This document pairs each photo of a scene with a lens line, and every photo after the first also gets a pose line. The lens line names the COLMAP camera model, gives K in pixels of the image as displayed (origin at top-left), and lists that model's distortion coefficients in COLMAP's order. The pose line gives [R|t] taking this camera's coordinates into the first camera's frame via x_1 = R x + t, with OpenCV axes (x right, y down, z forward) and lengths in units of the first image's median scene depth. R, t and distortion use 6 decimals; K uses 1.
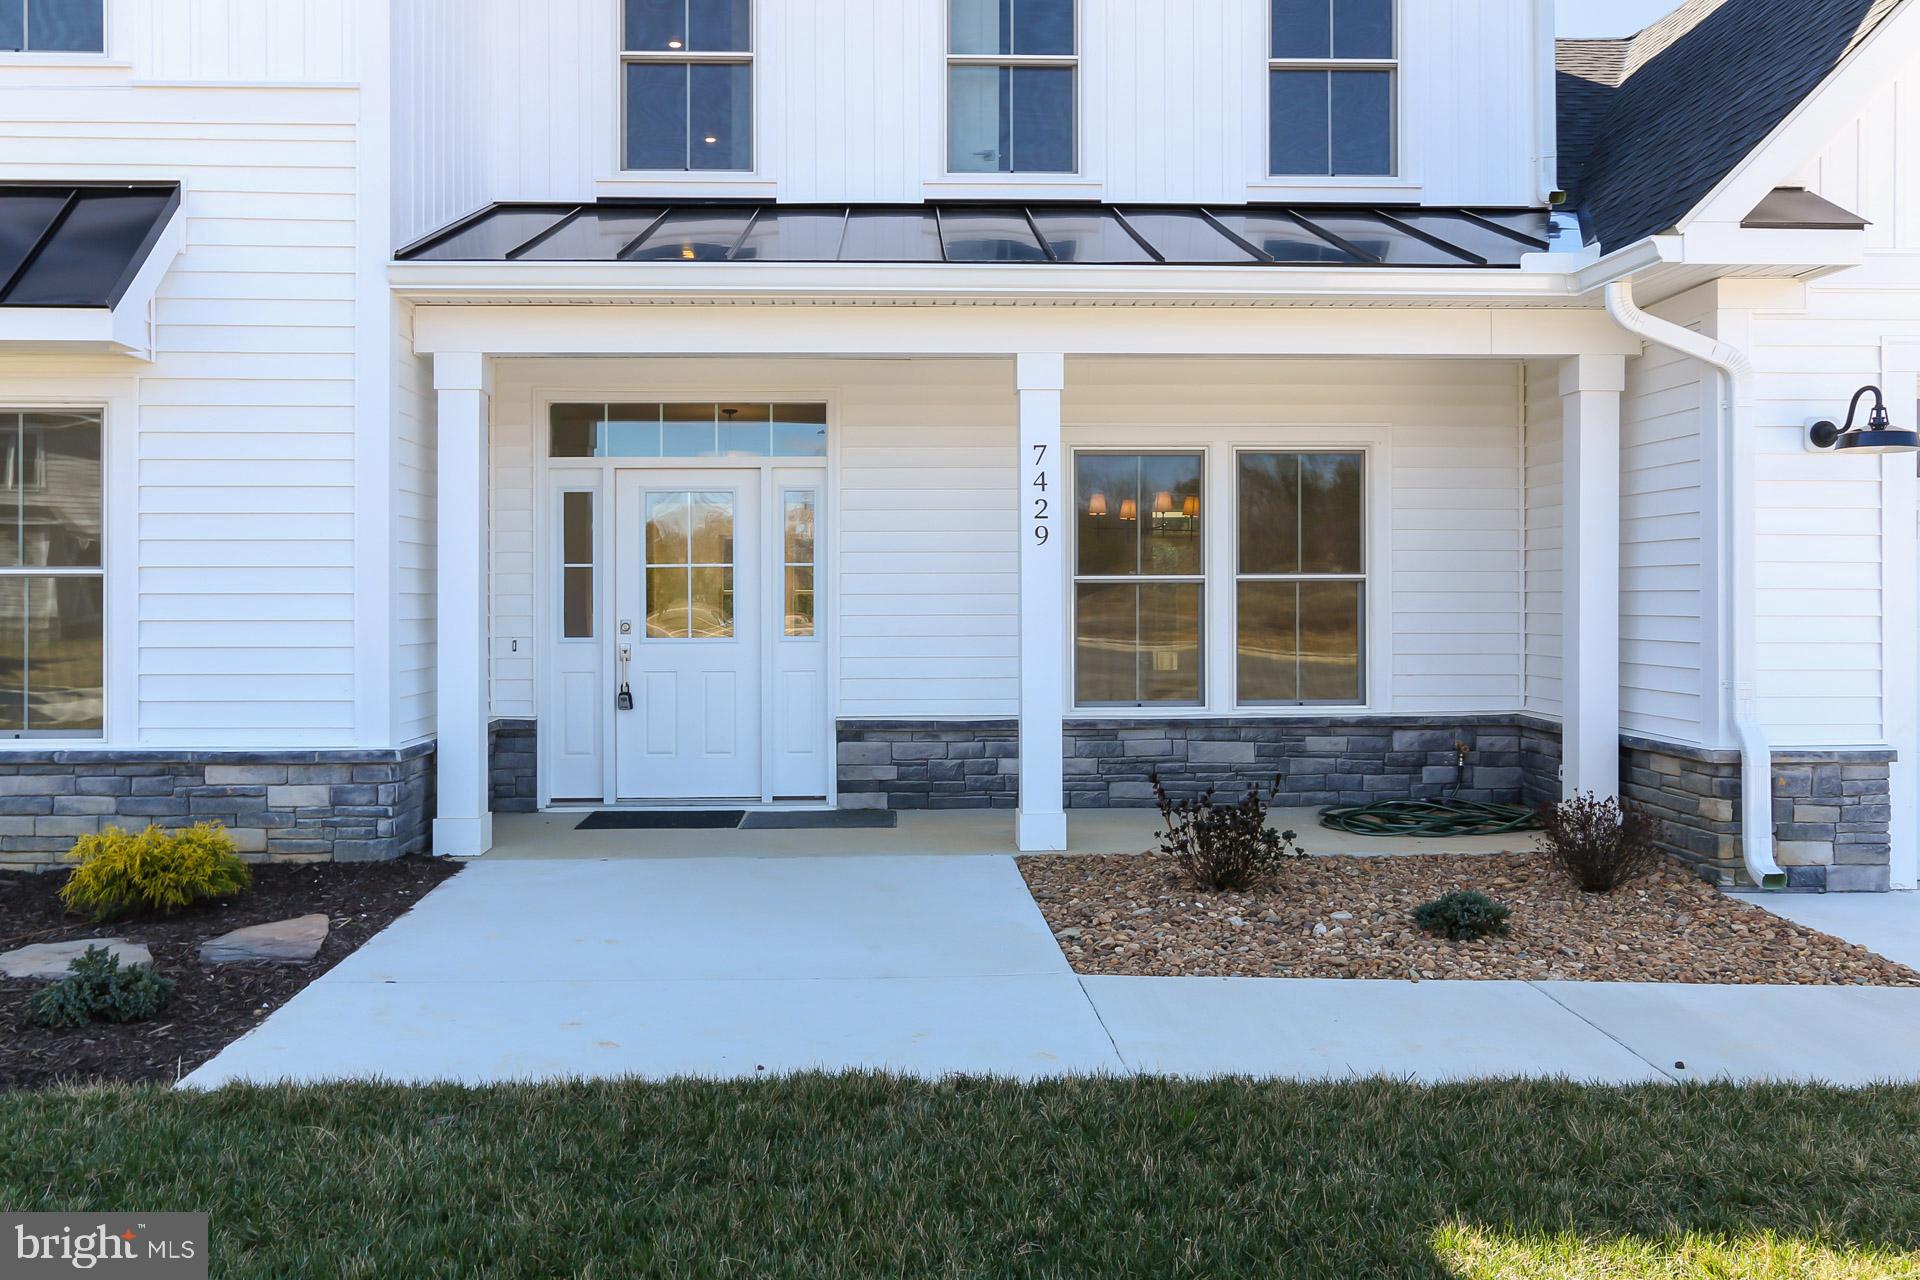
lens RADIAL K [[1507.1, 0, 959.6], [0, 1507.1, 642.6], [0, 0, 1]] dist [0.015982, 0.003521]
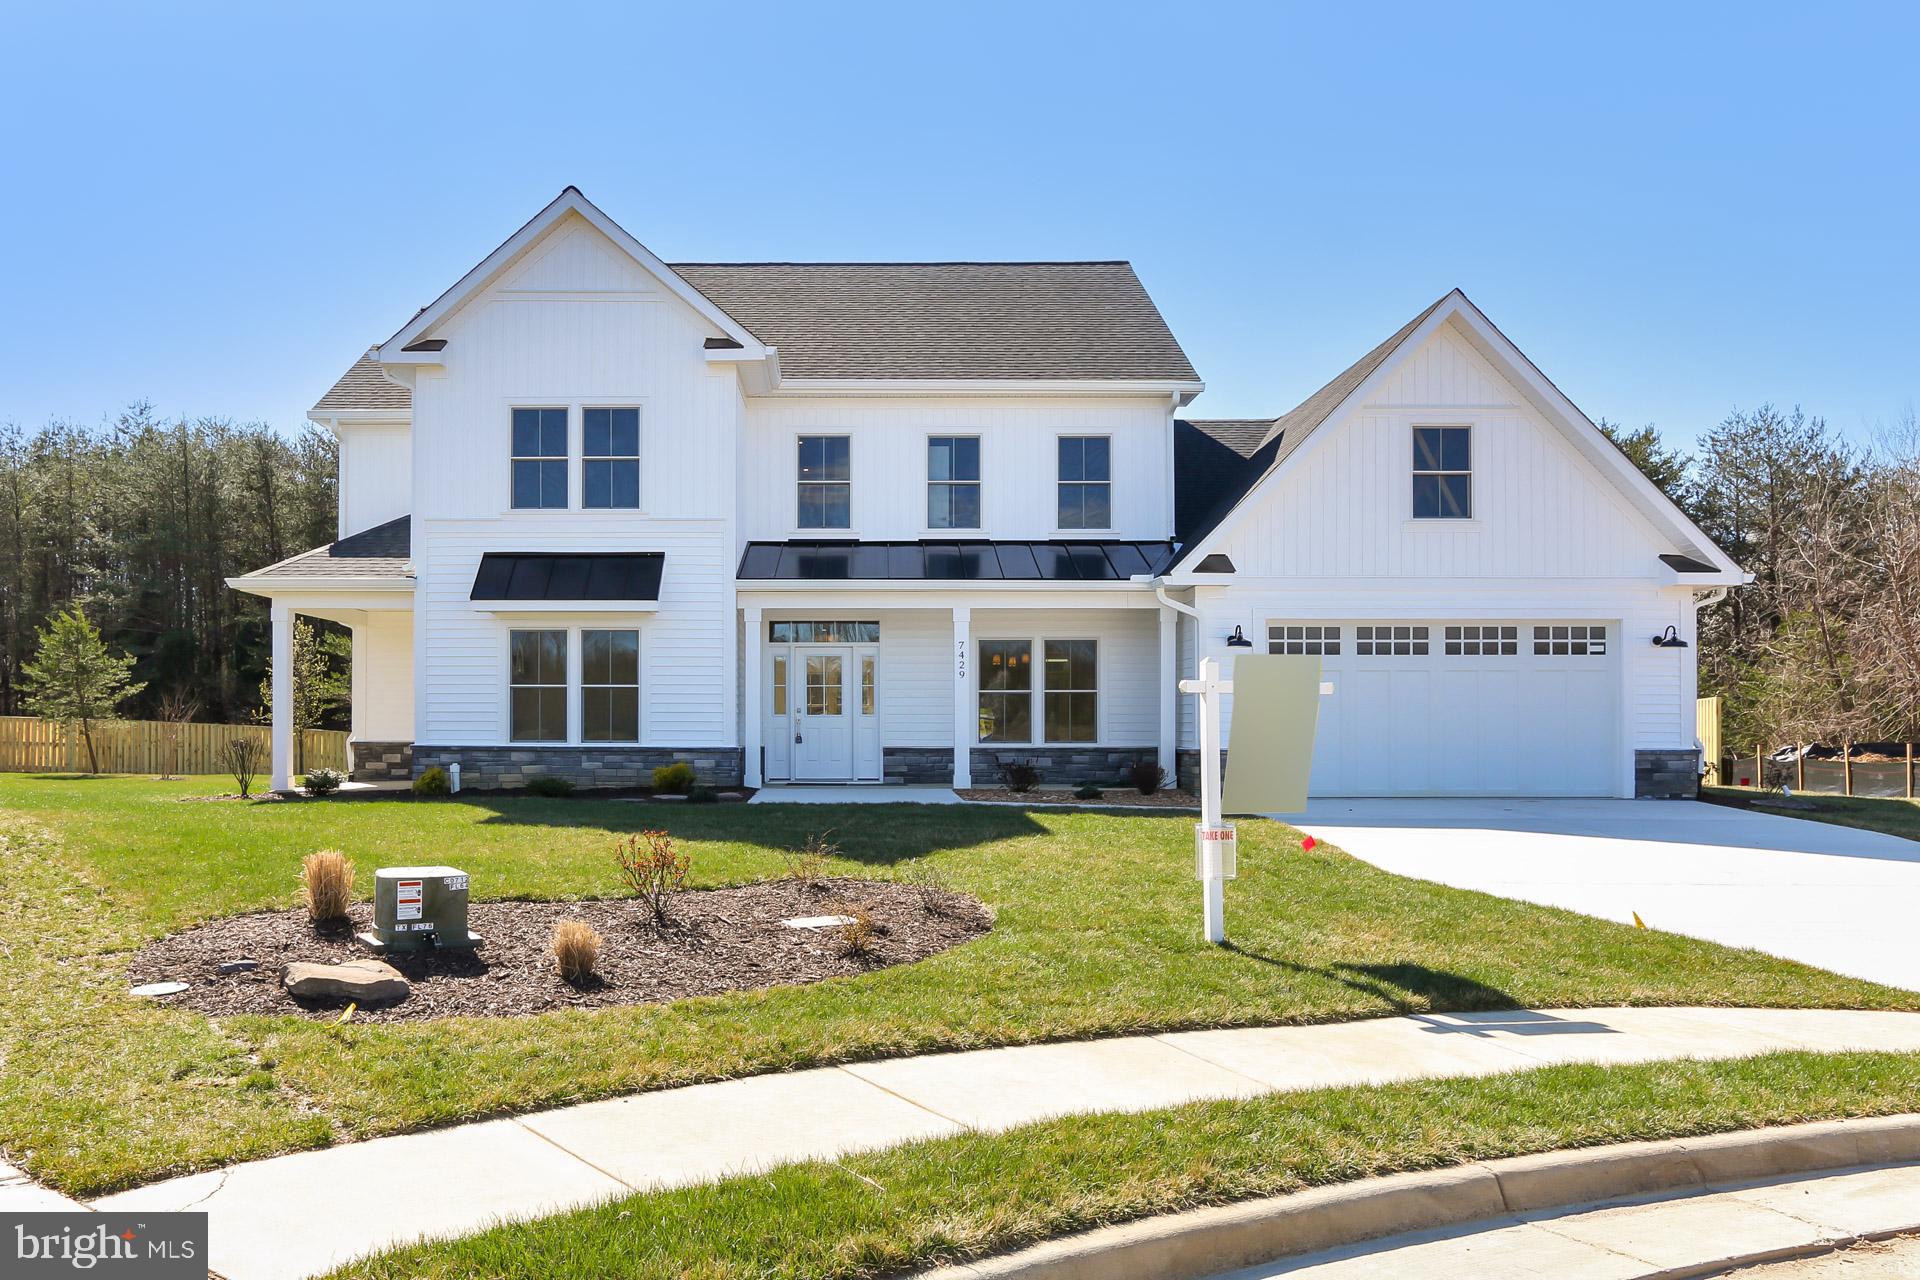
lens RADIAL K [[1426.6, 0, 958.1], [0, 1426.6, 637.3], [0, 0, 1]] dist [-0.058685, -0.003602]
pose [[0.999811, 0.003456, 0.019137, -0.002651], [-0.001651, 0.995614, -0.093545, 0.090537], [-0.019377, 0.093496, 0.995431, -1.374439]]
